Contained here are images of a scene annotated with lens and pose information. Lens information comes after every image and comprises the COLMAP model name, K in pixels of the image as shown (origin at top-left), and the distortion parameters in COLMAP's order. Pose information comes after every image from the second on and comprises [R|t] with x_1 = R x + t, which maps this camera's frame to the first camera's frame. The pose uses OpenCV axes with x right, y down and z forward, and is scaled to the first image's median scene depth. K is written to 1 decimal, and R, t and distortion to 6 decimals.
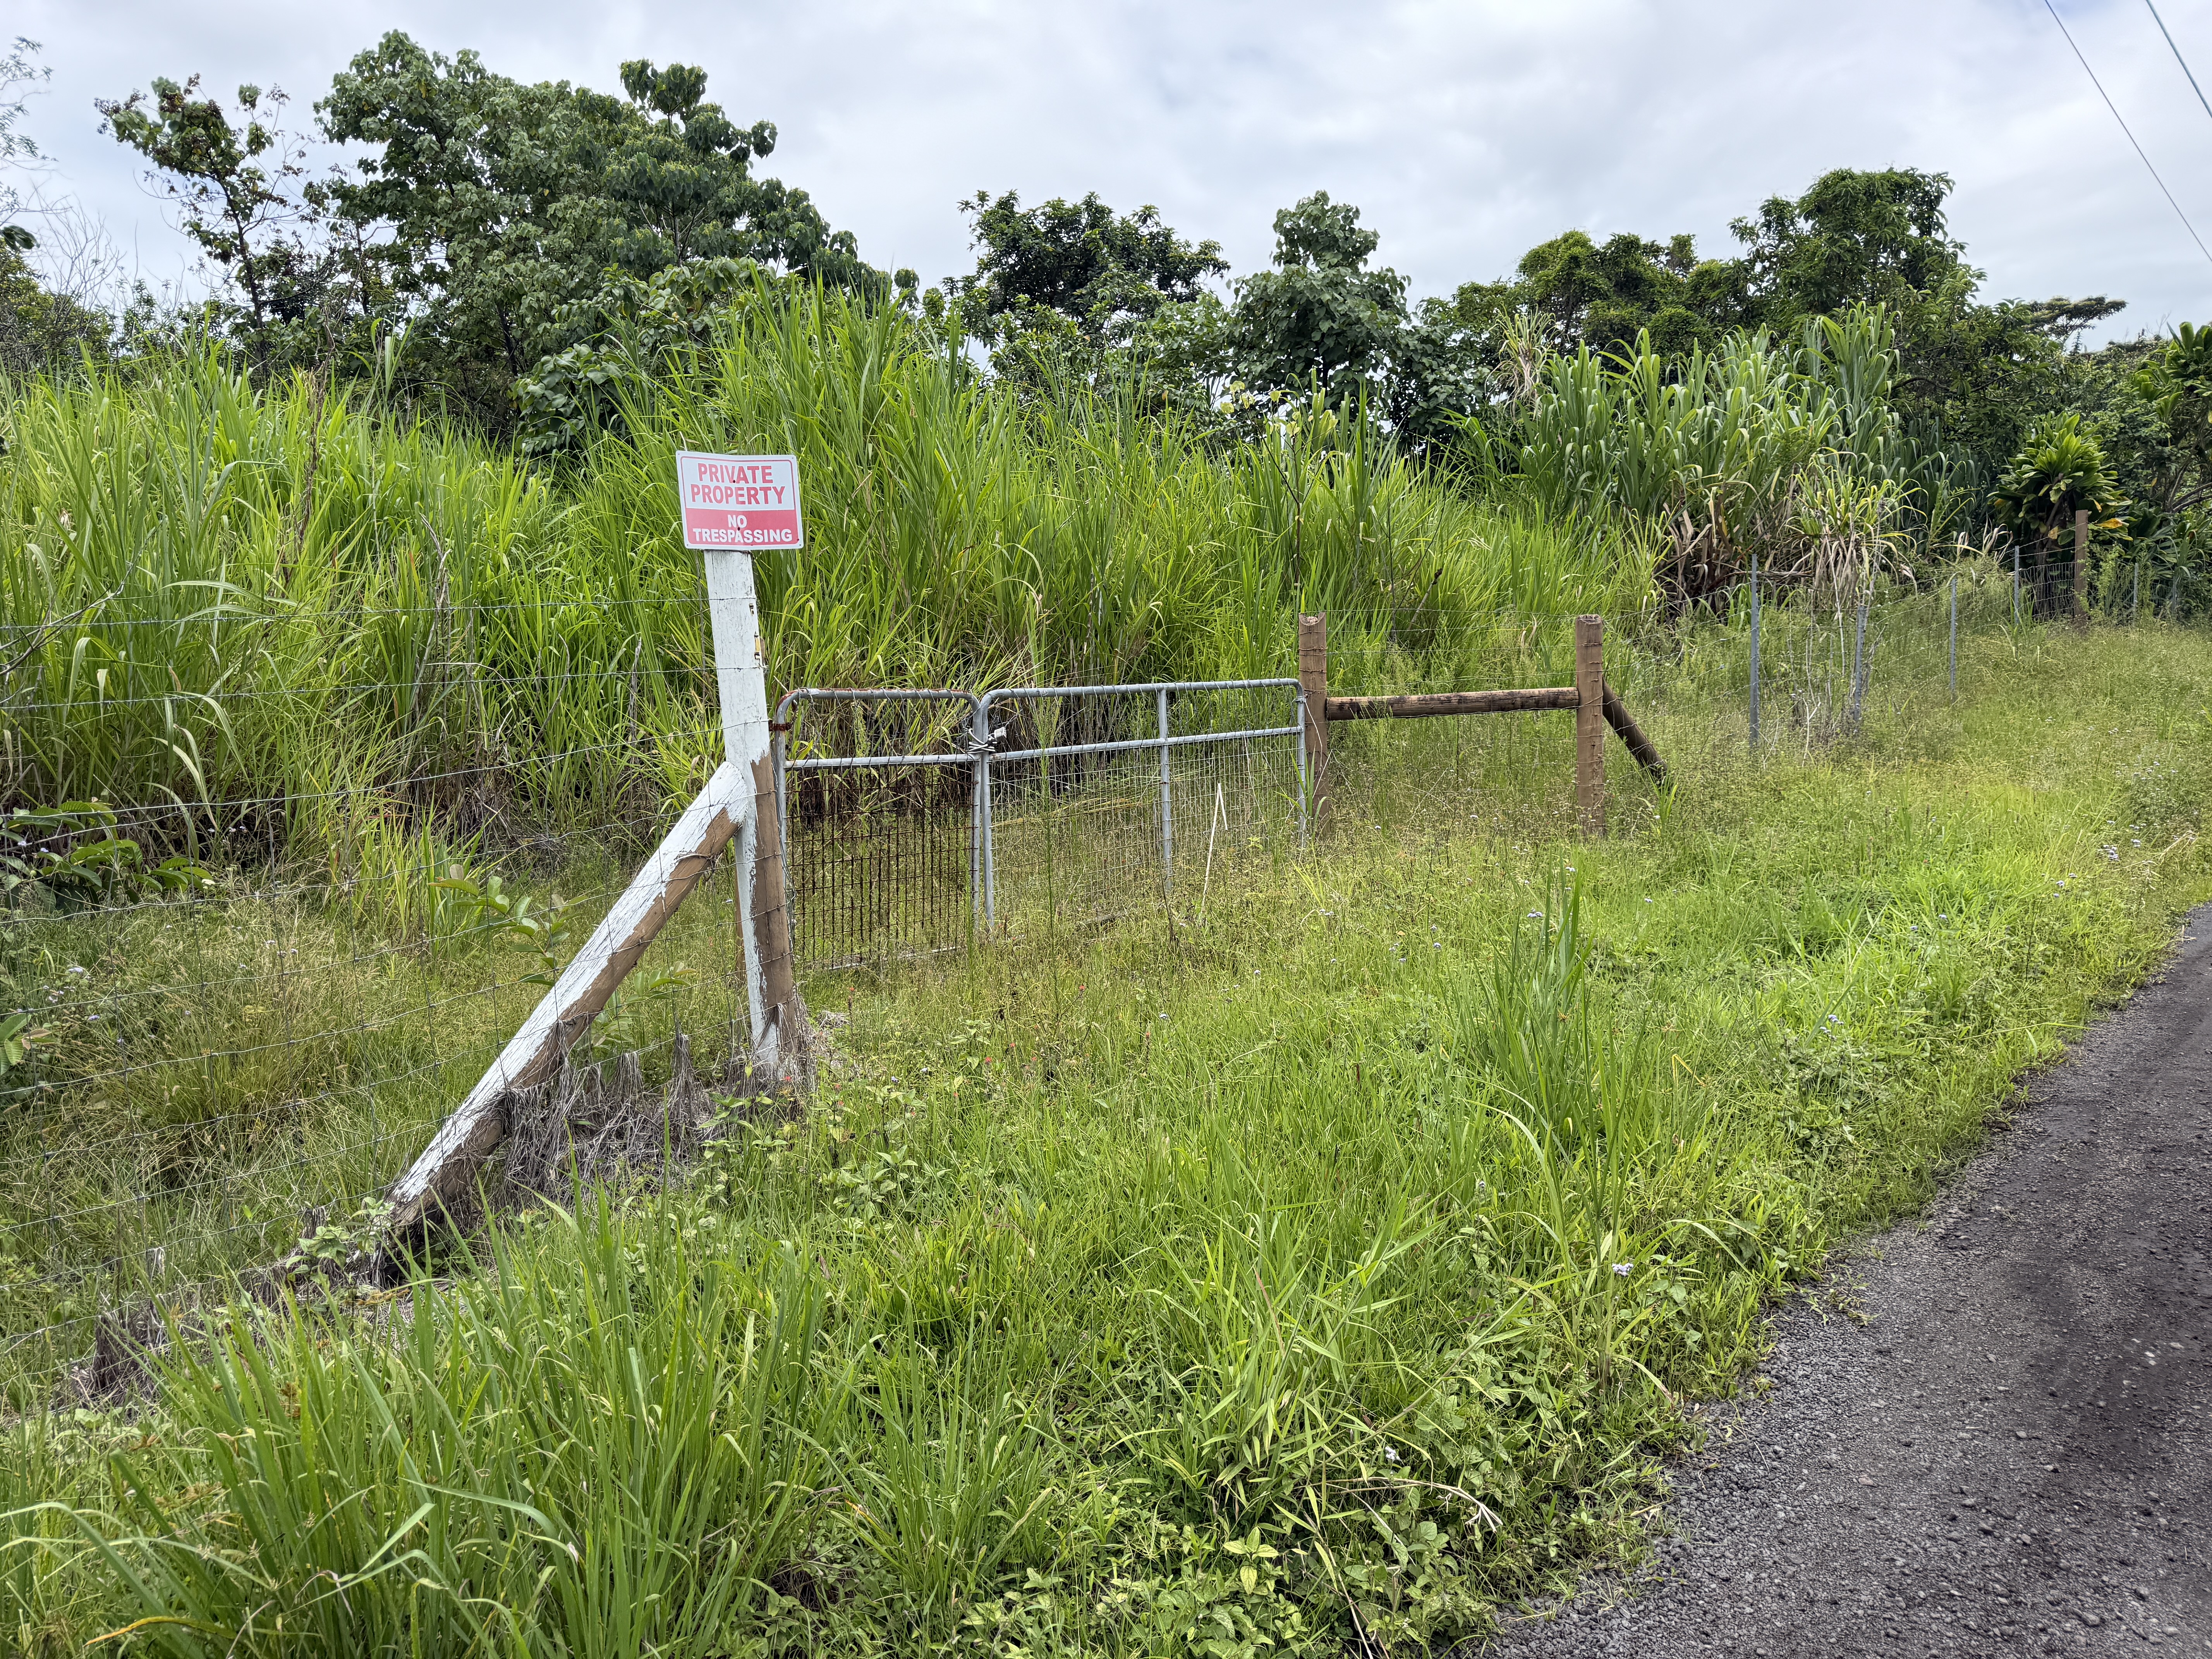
lens RADIAL K [[1596.1, 0, 1113.0], [0, 1596.1, 796.4], [0, 0, 1]] dist [0.002295, 0.001841]
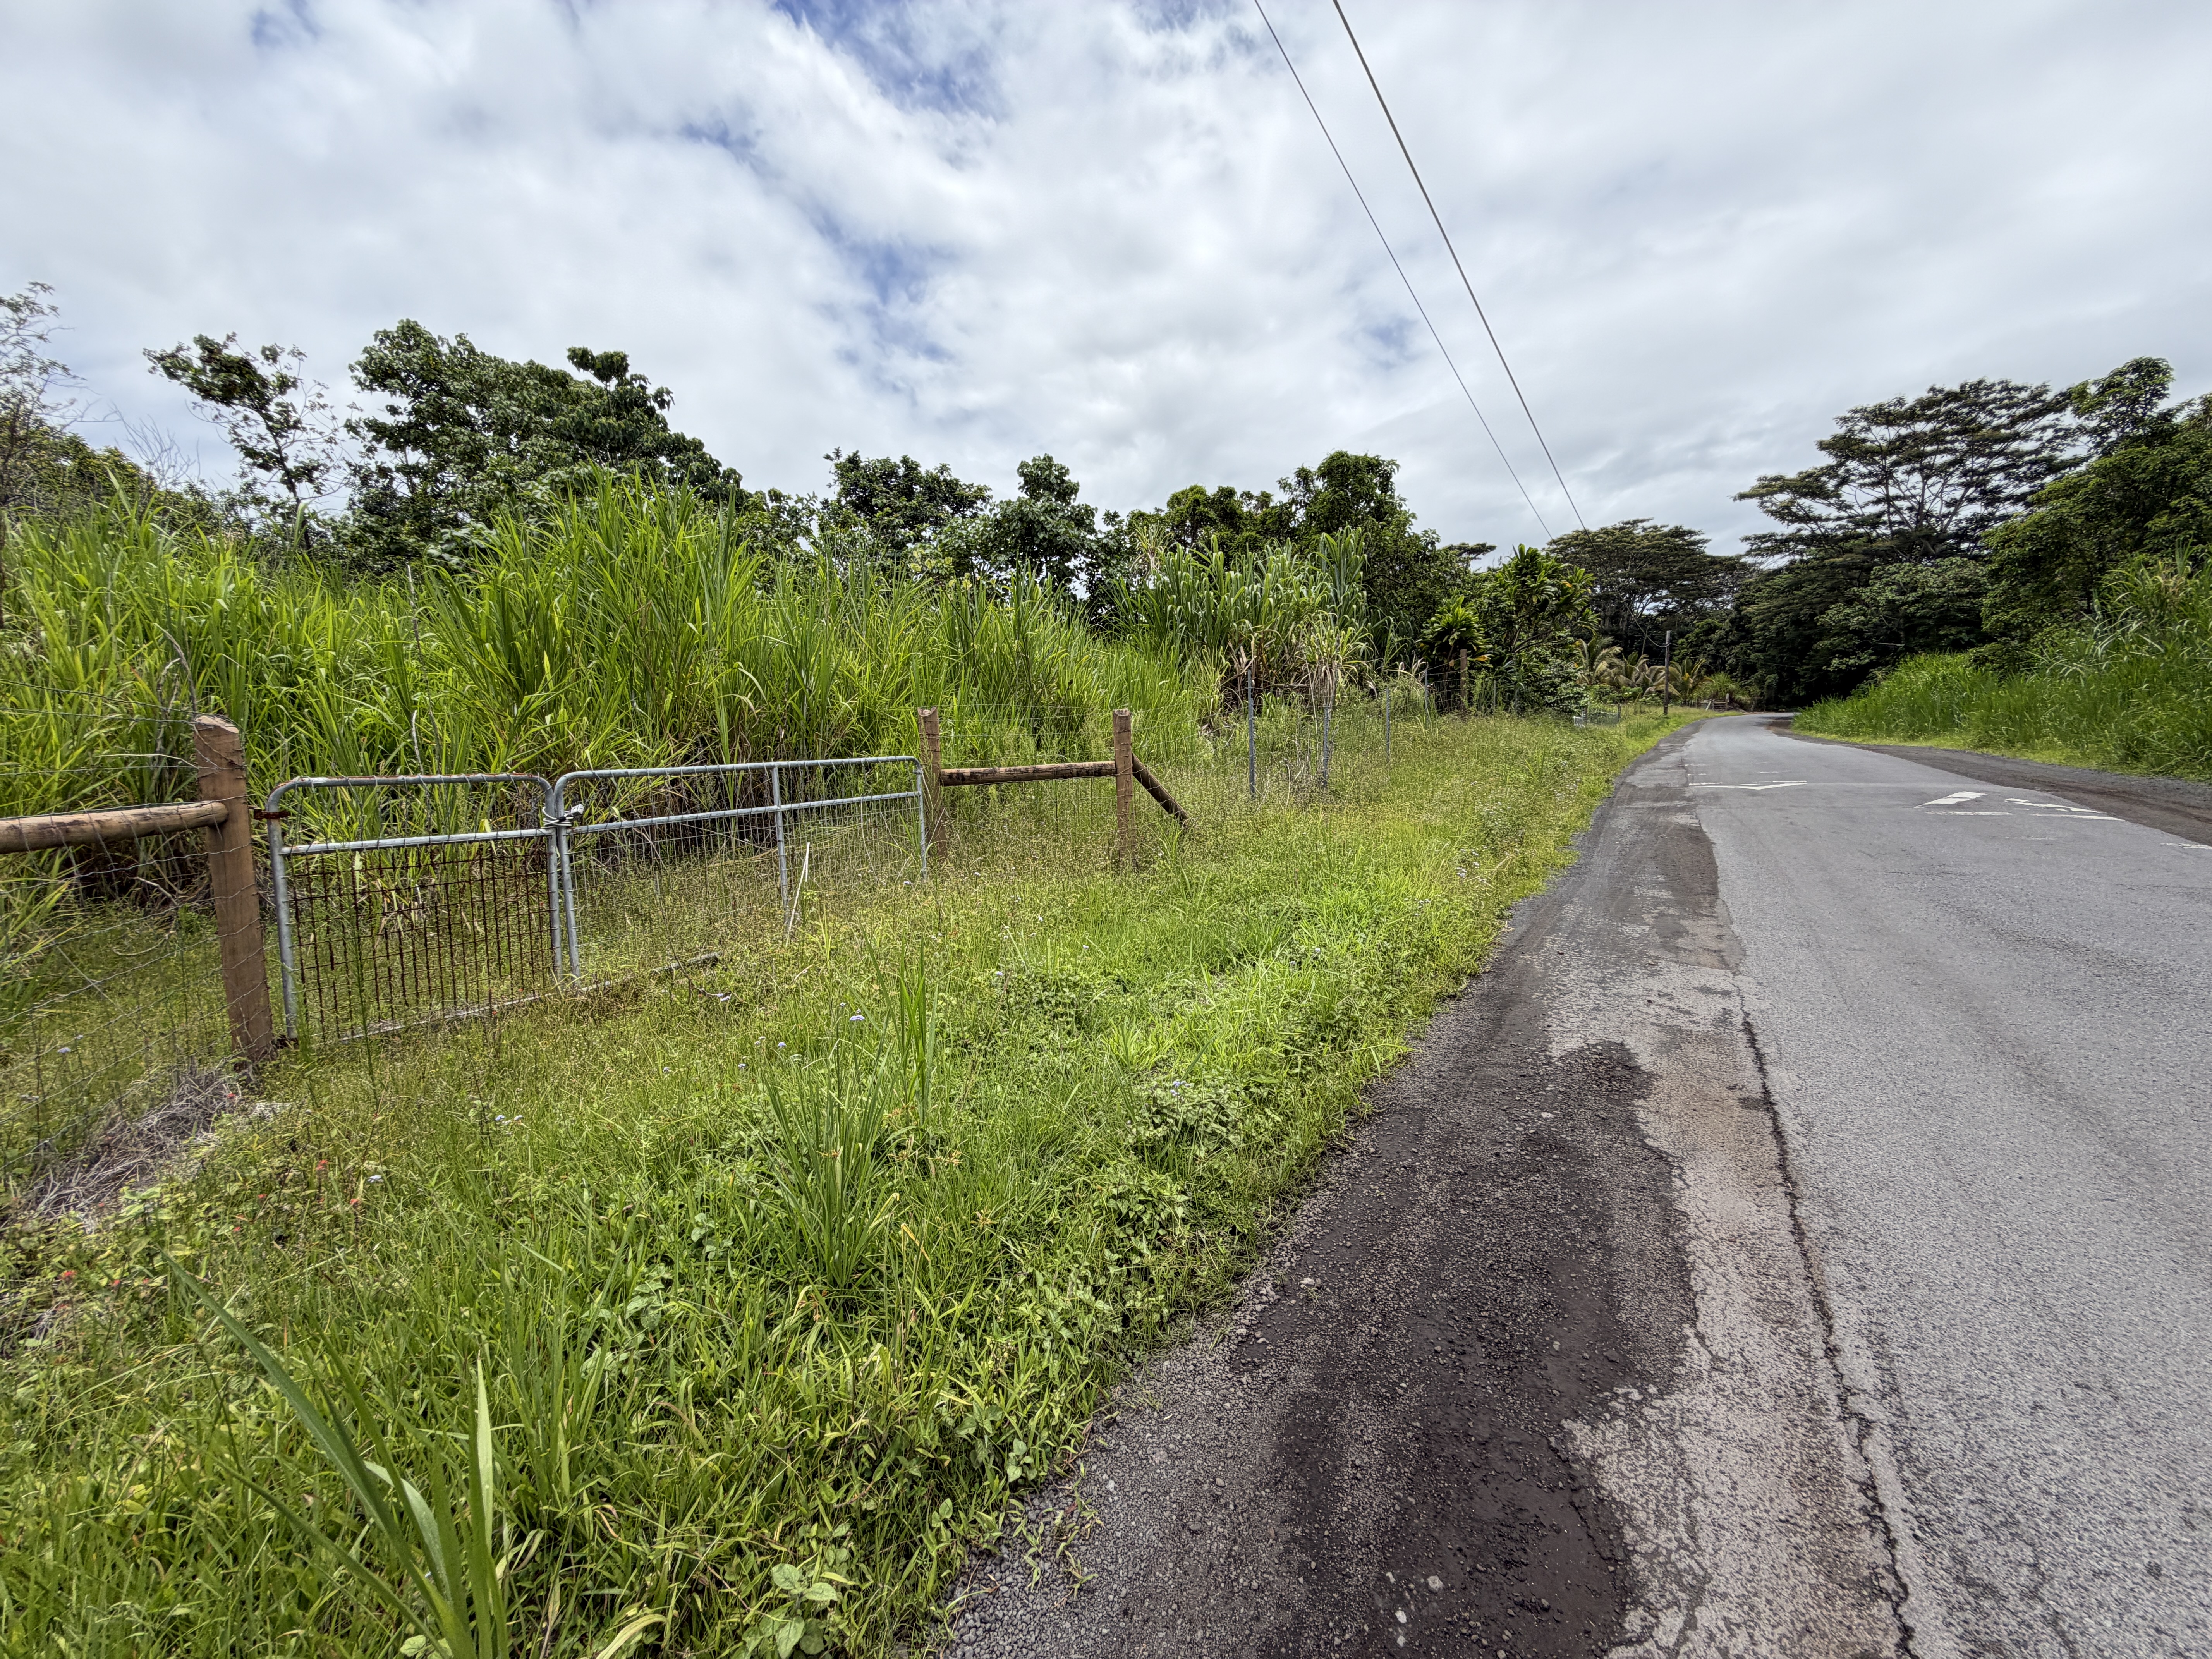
lens RADIAL K [[879.5, 0, 1099.7], [0, 879.5, 837.7], [0, 0, 1]] dist [0.000788, 0.000034]
pose [[0.990341, -0.022704, 0.136782, 0.070900], [0.018798, 0.999380, 0.029784, -0.009832], [-0.137373, -0.026925, 0.990153, 0.093837]]
